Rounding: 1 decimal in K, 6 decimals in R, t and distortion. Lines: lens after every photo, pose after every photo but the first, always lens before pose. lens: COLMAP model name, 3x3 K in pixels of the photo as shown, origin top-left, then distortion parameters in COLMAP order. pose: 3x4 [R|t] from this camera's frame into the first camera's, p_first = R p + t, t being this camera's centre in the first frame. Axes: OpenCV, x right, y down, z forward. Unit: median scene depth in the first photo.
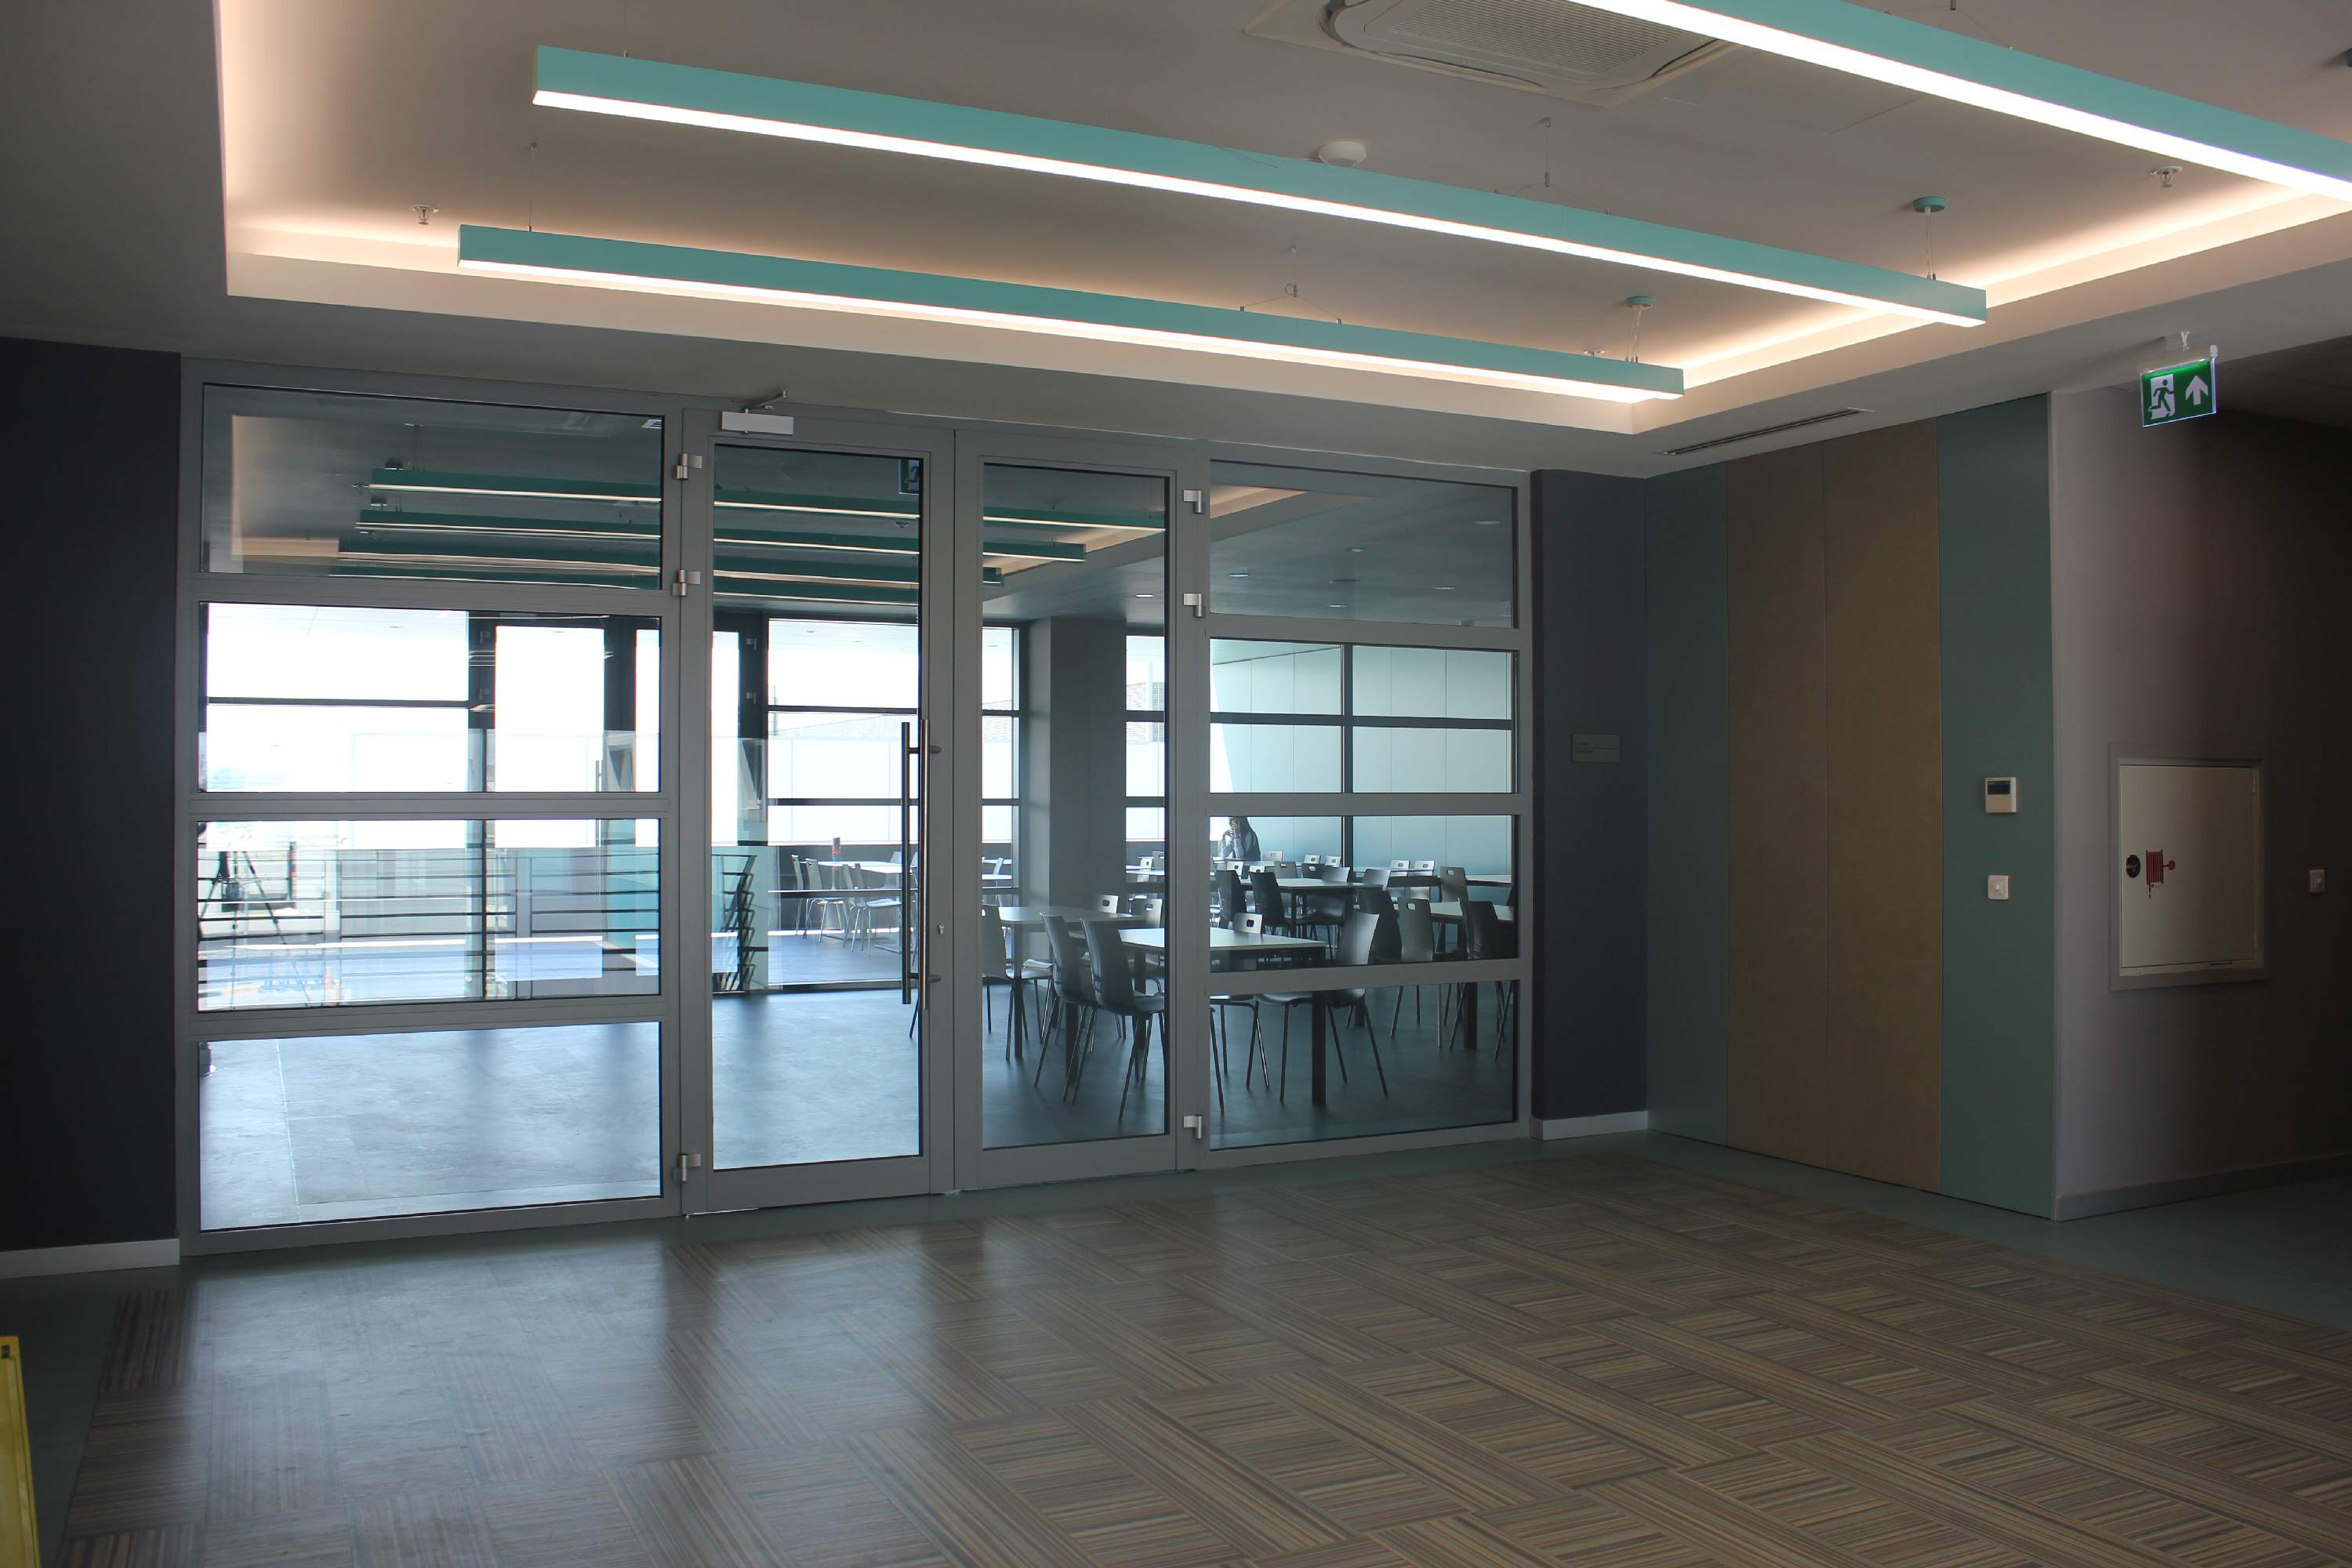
lens RADIAL K [[1914.8, 0, 1176.0], [0, 1914.8, 784.0], [0, 0, 1]] dist [-0.155723, 0.094685]
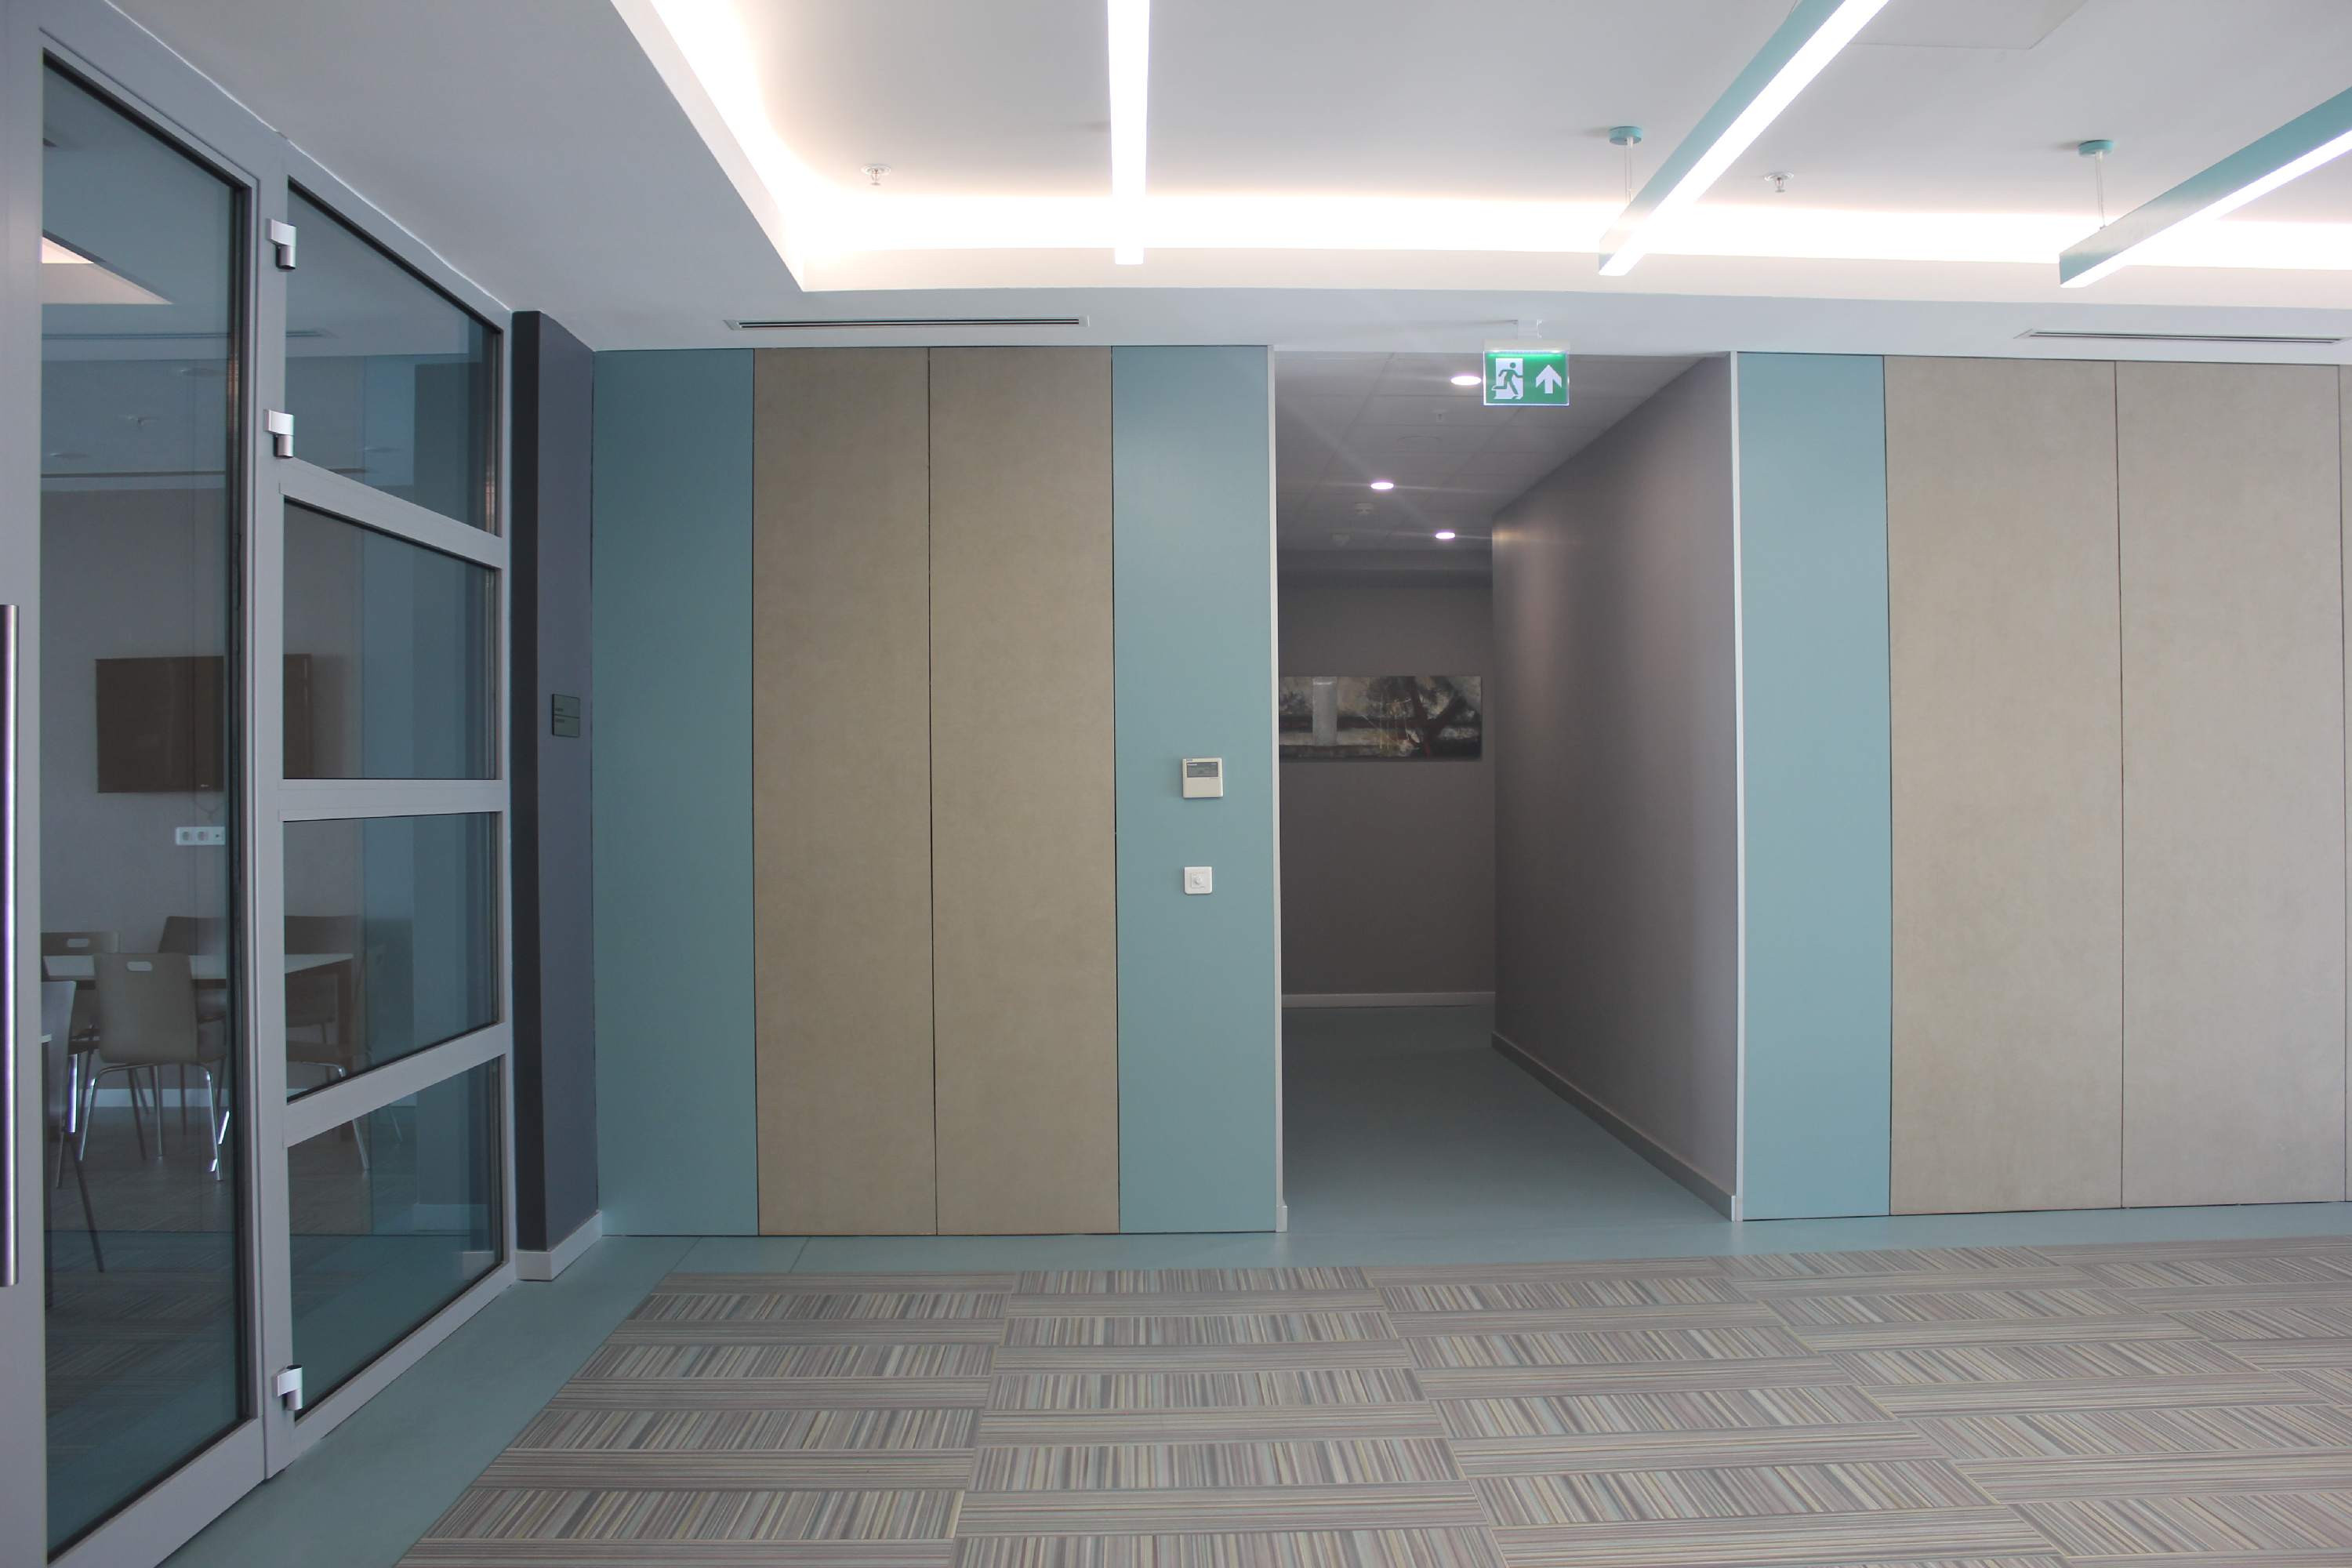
lens RADIAL K [[1914.8, 0, 1176.0], [0, 1914.8, 784.0], [0, 0, 1]] dist [-0.155723, 0.094685]
pose [[0.418946, -0.004557, 0.908000, -0.481219], [0.000847, 0.999989, 0.004627, 0.005540], [-0.908011, -0.001169, 0.418945, 0.735036]]
